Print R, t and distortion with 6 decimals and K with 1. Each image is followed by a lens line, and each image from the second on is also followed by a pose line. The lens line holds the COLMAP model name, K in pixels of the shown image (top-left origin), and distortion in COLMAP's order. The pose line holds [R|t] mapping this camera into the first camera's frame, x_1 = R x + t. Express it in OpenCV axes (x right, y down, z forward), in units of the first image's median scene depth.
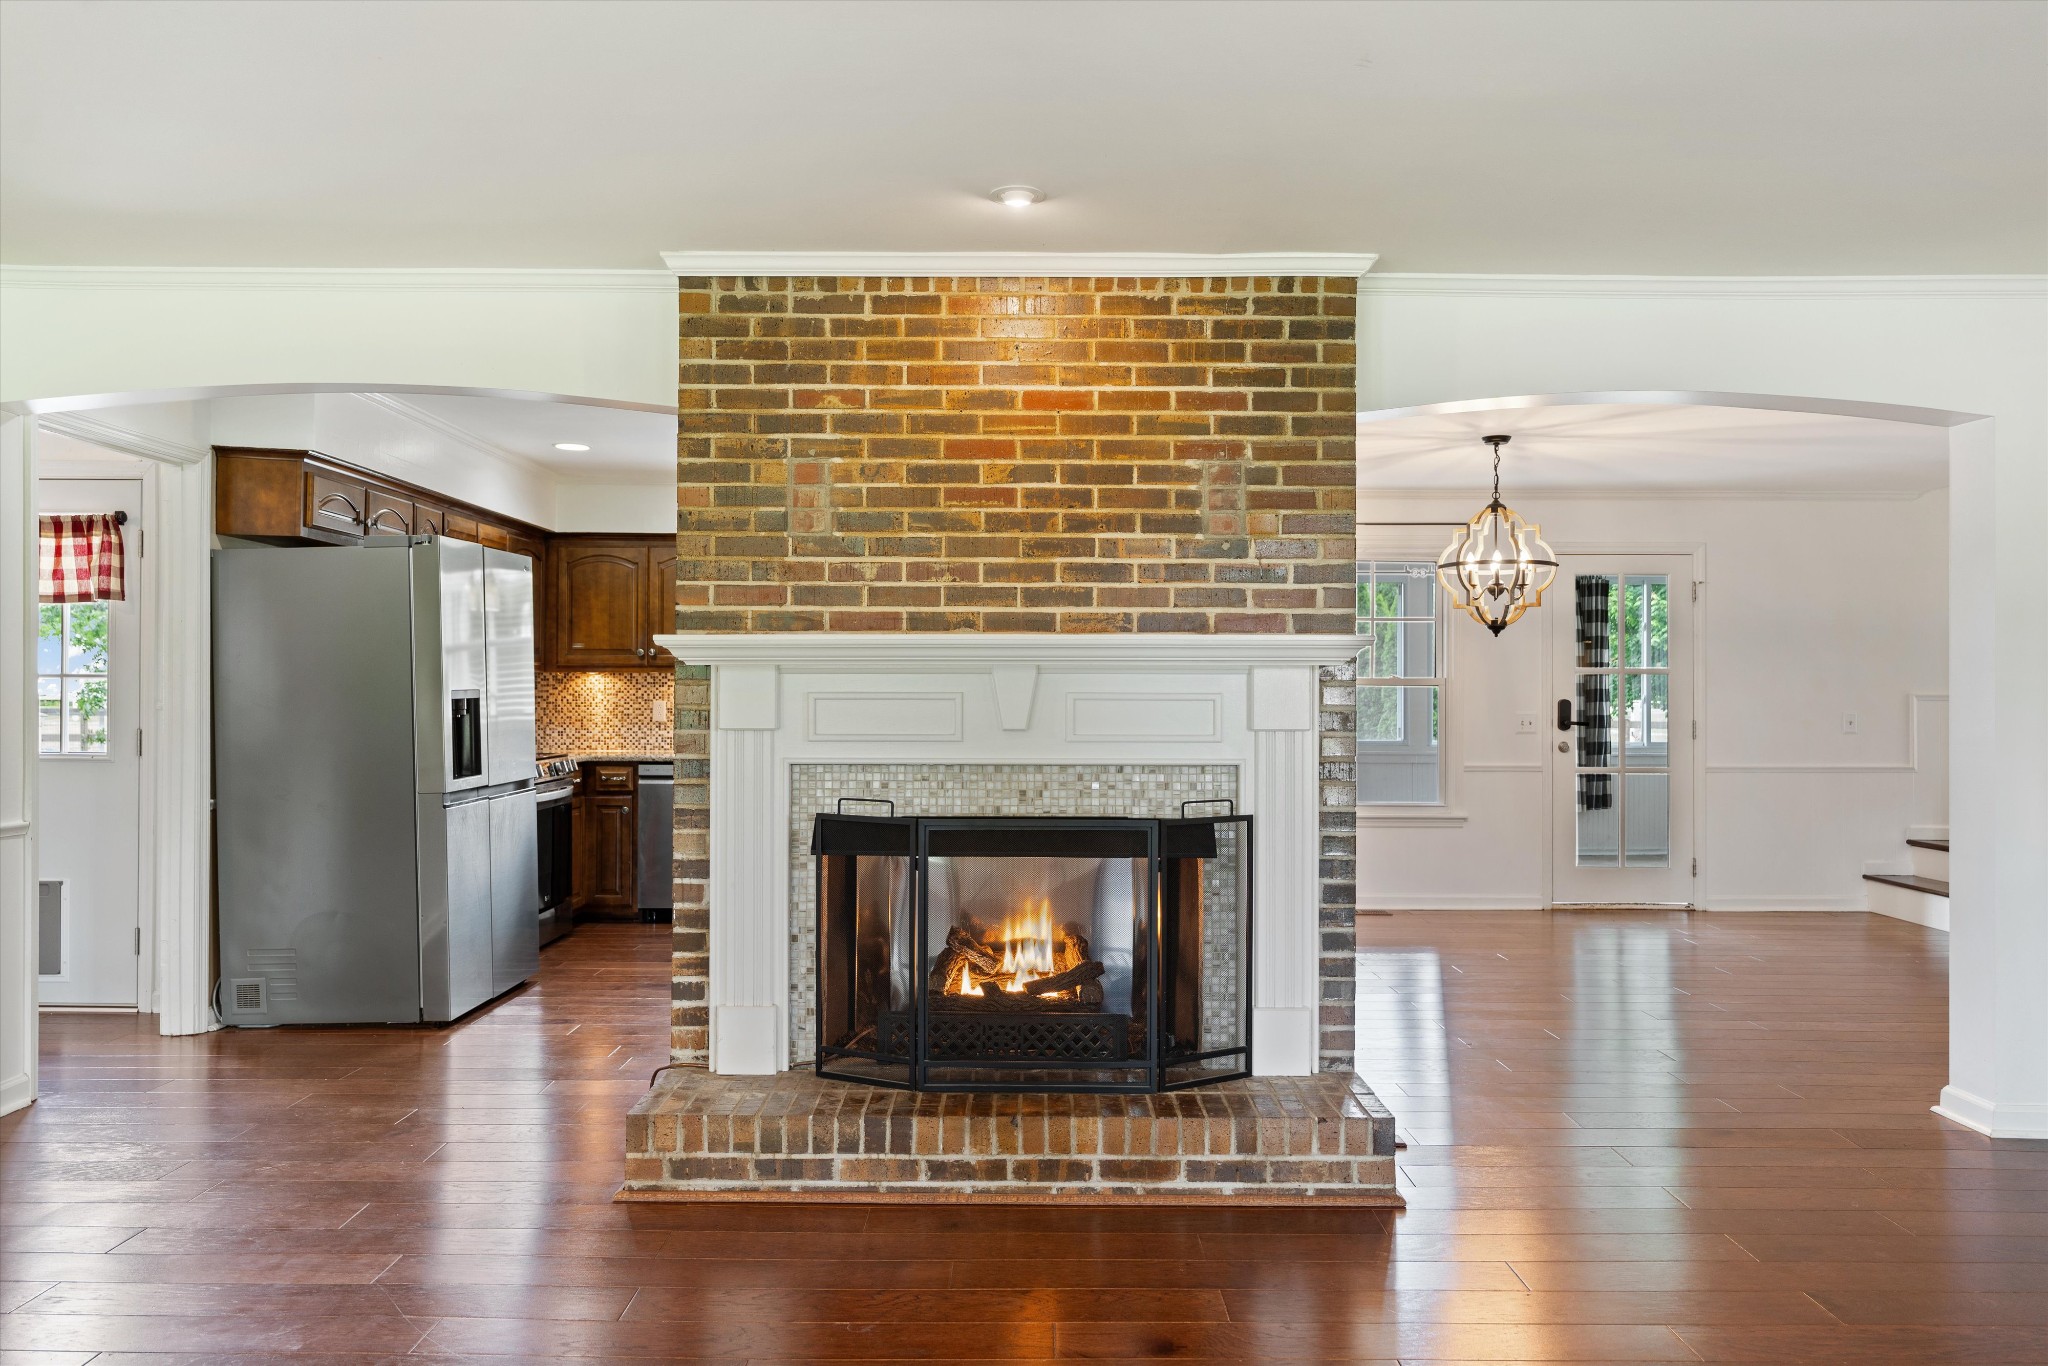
lens RADIAL K [[1461.7, 0, 1025.5], [0, 1461.7, 691.7], [0, 0, 1]] dist [-0.001345, 0.001444]
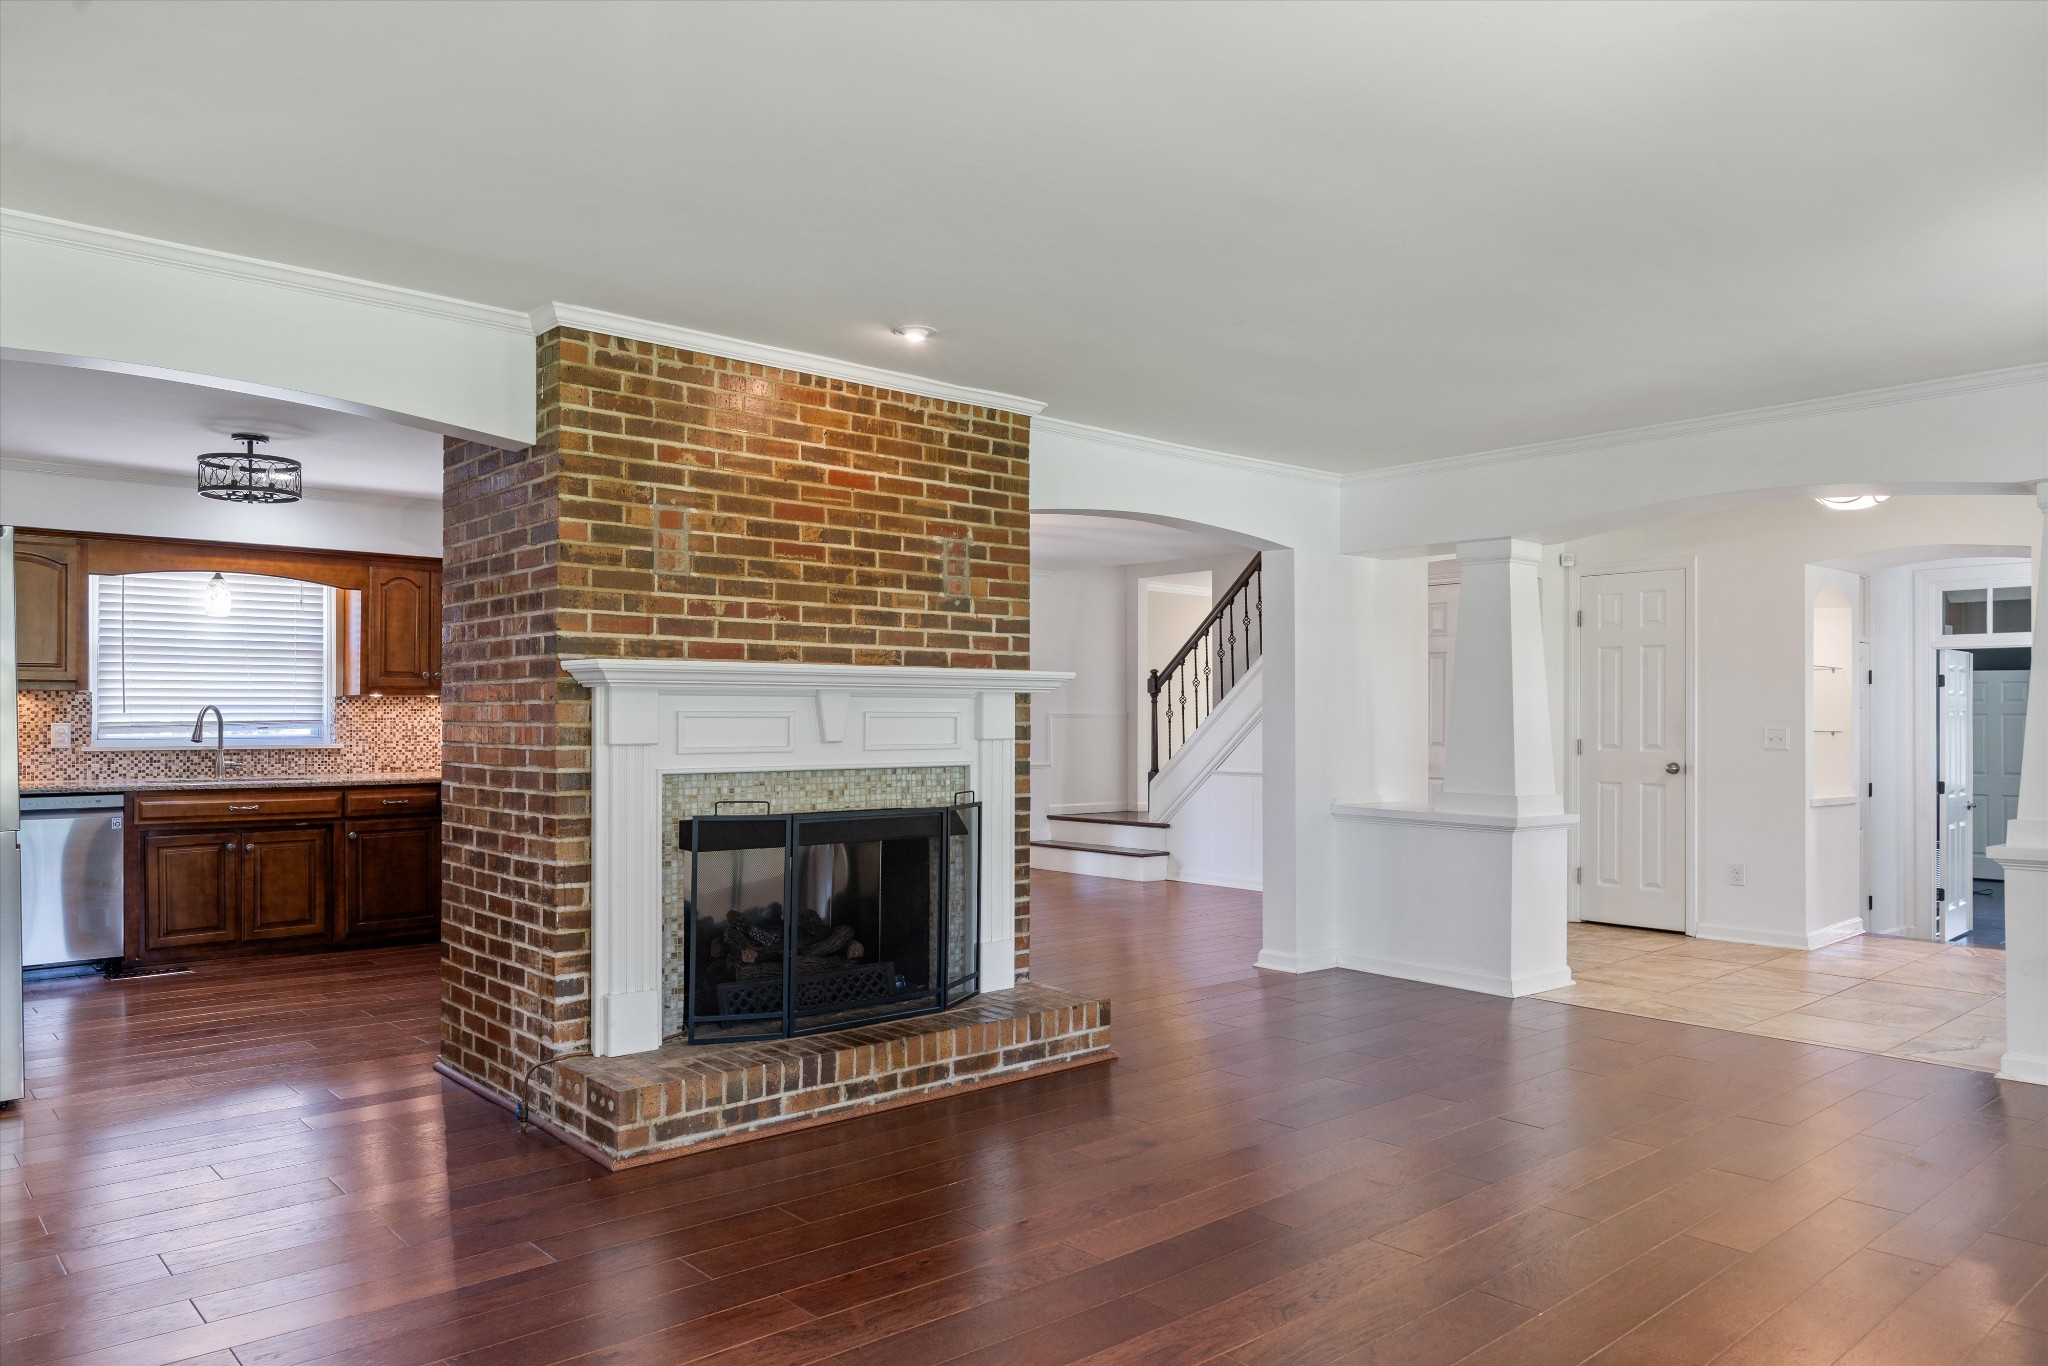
lens RADIAL K [[1461.7, 0, 1020.8], [0, 1461.7, 692.9], [0, 0, 1]] dist [-0.001345, 0.001444]
pose [[0.729505, 0.009187, 0.683914, -0.736253], [-0.004816, 0.999954, -0.008296, -0.005934], [-0.683959, 0.002758, 0.729516, -0.018776]]
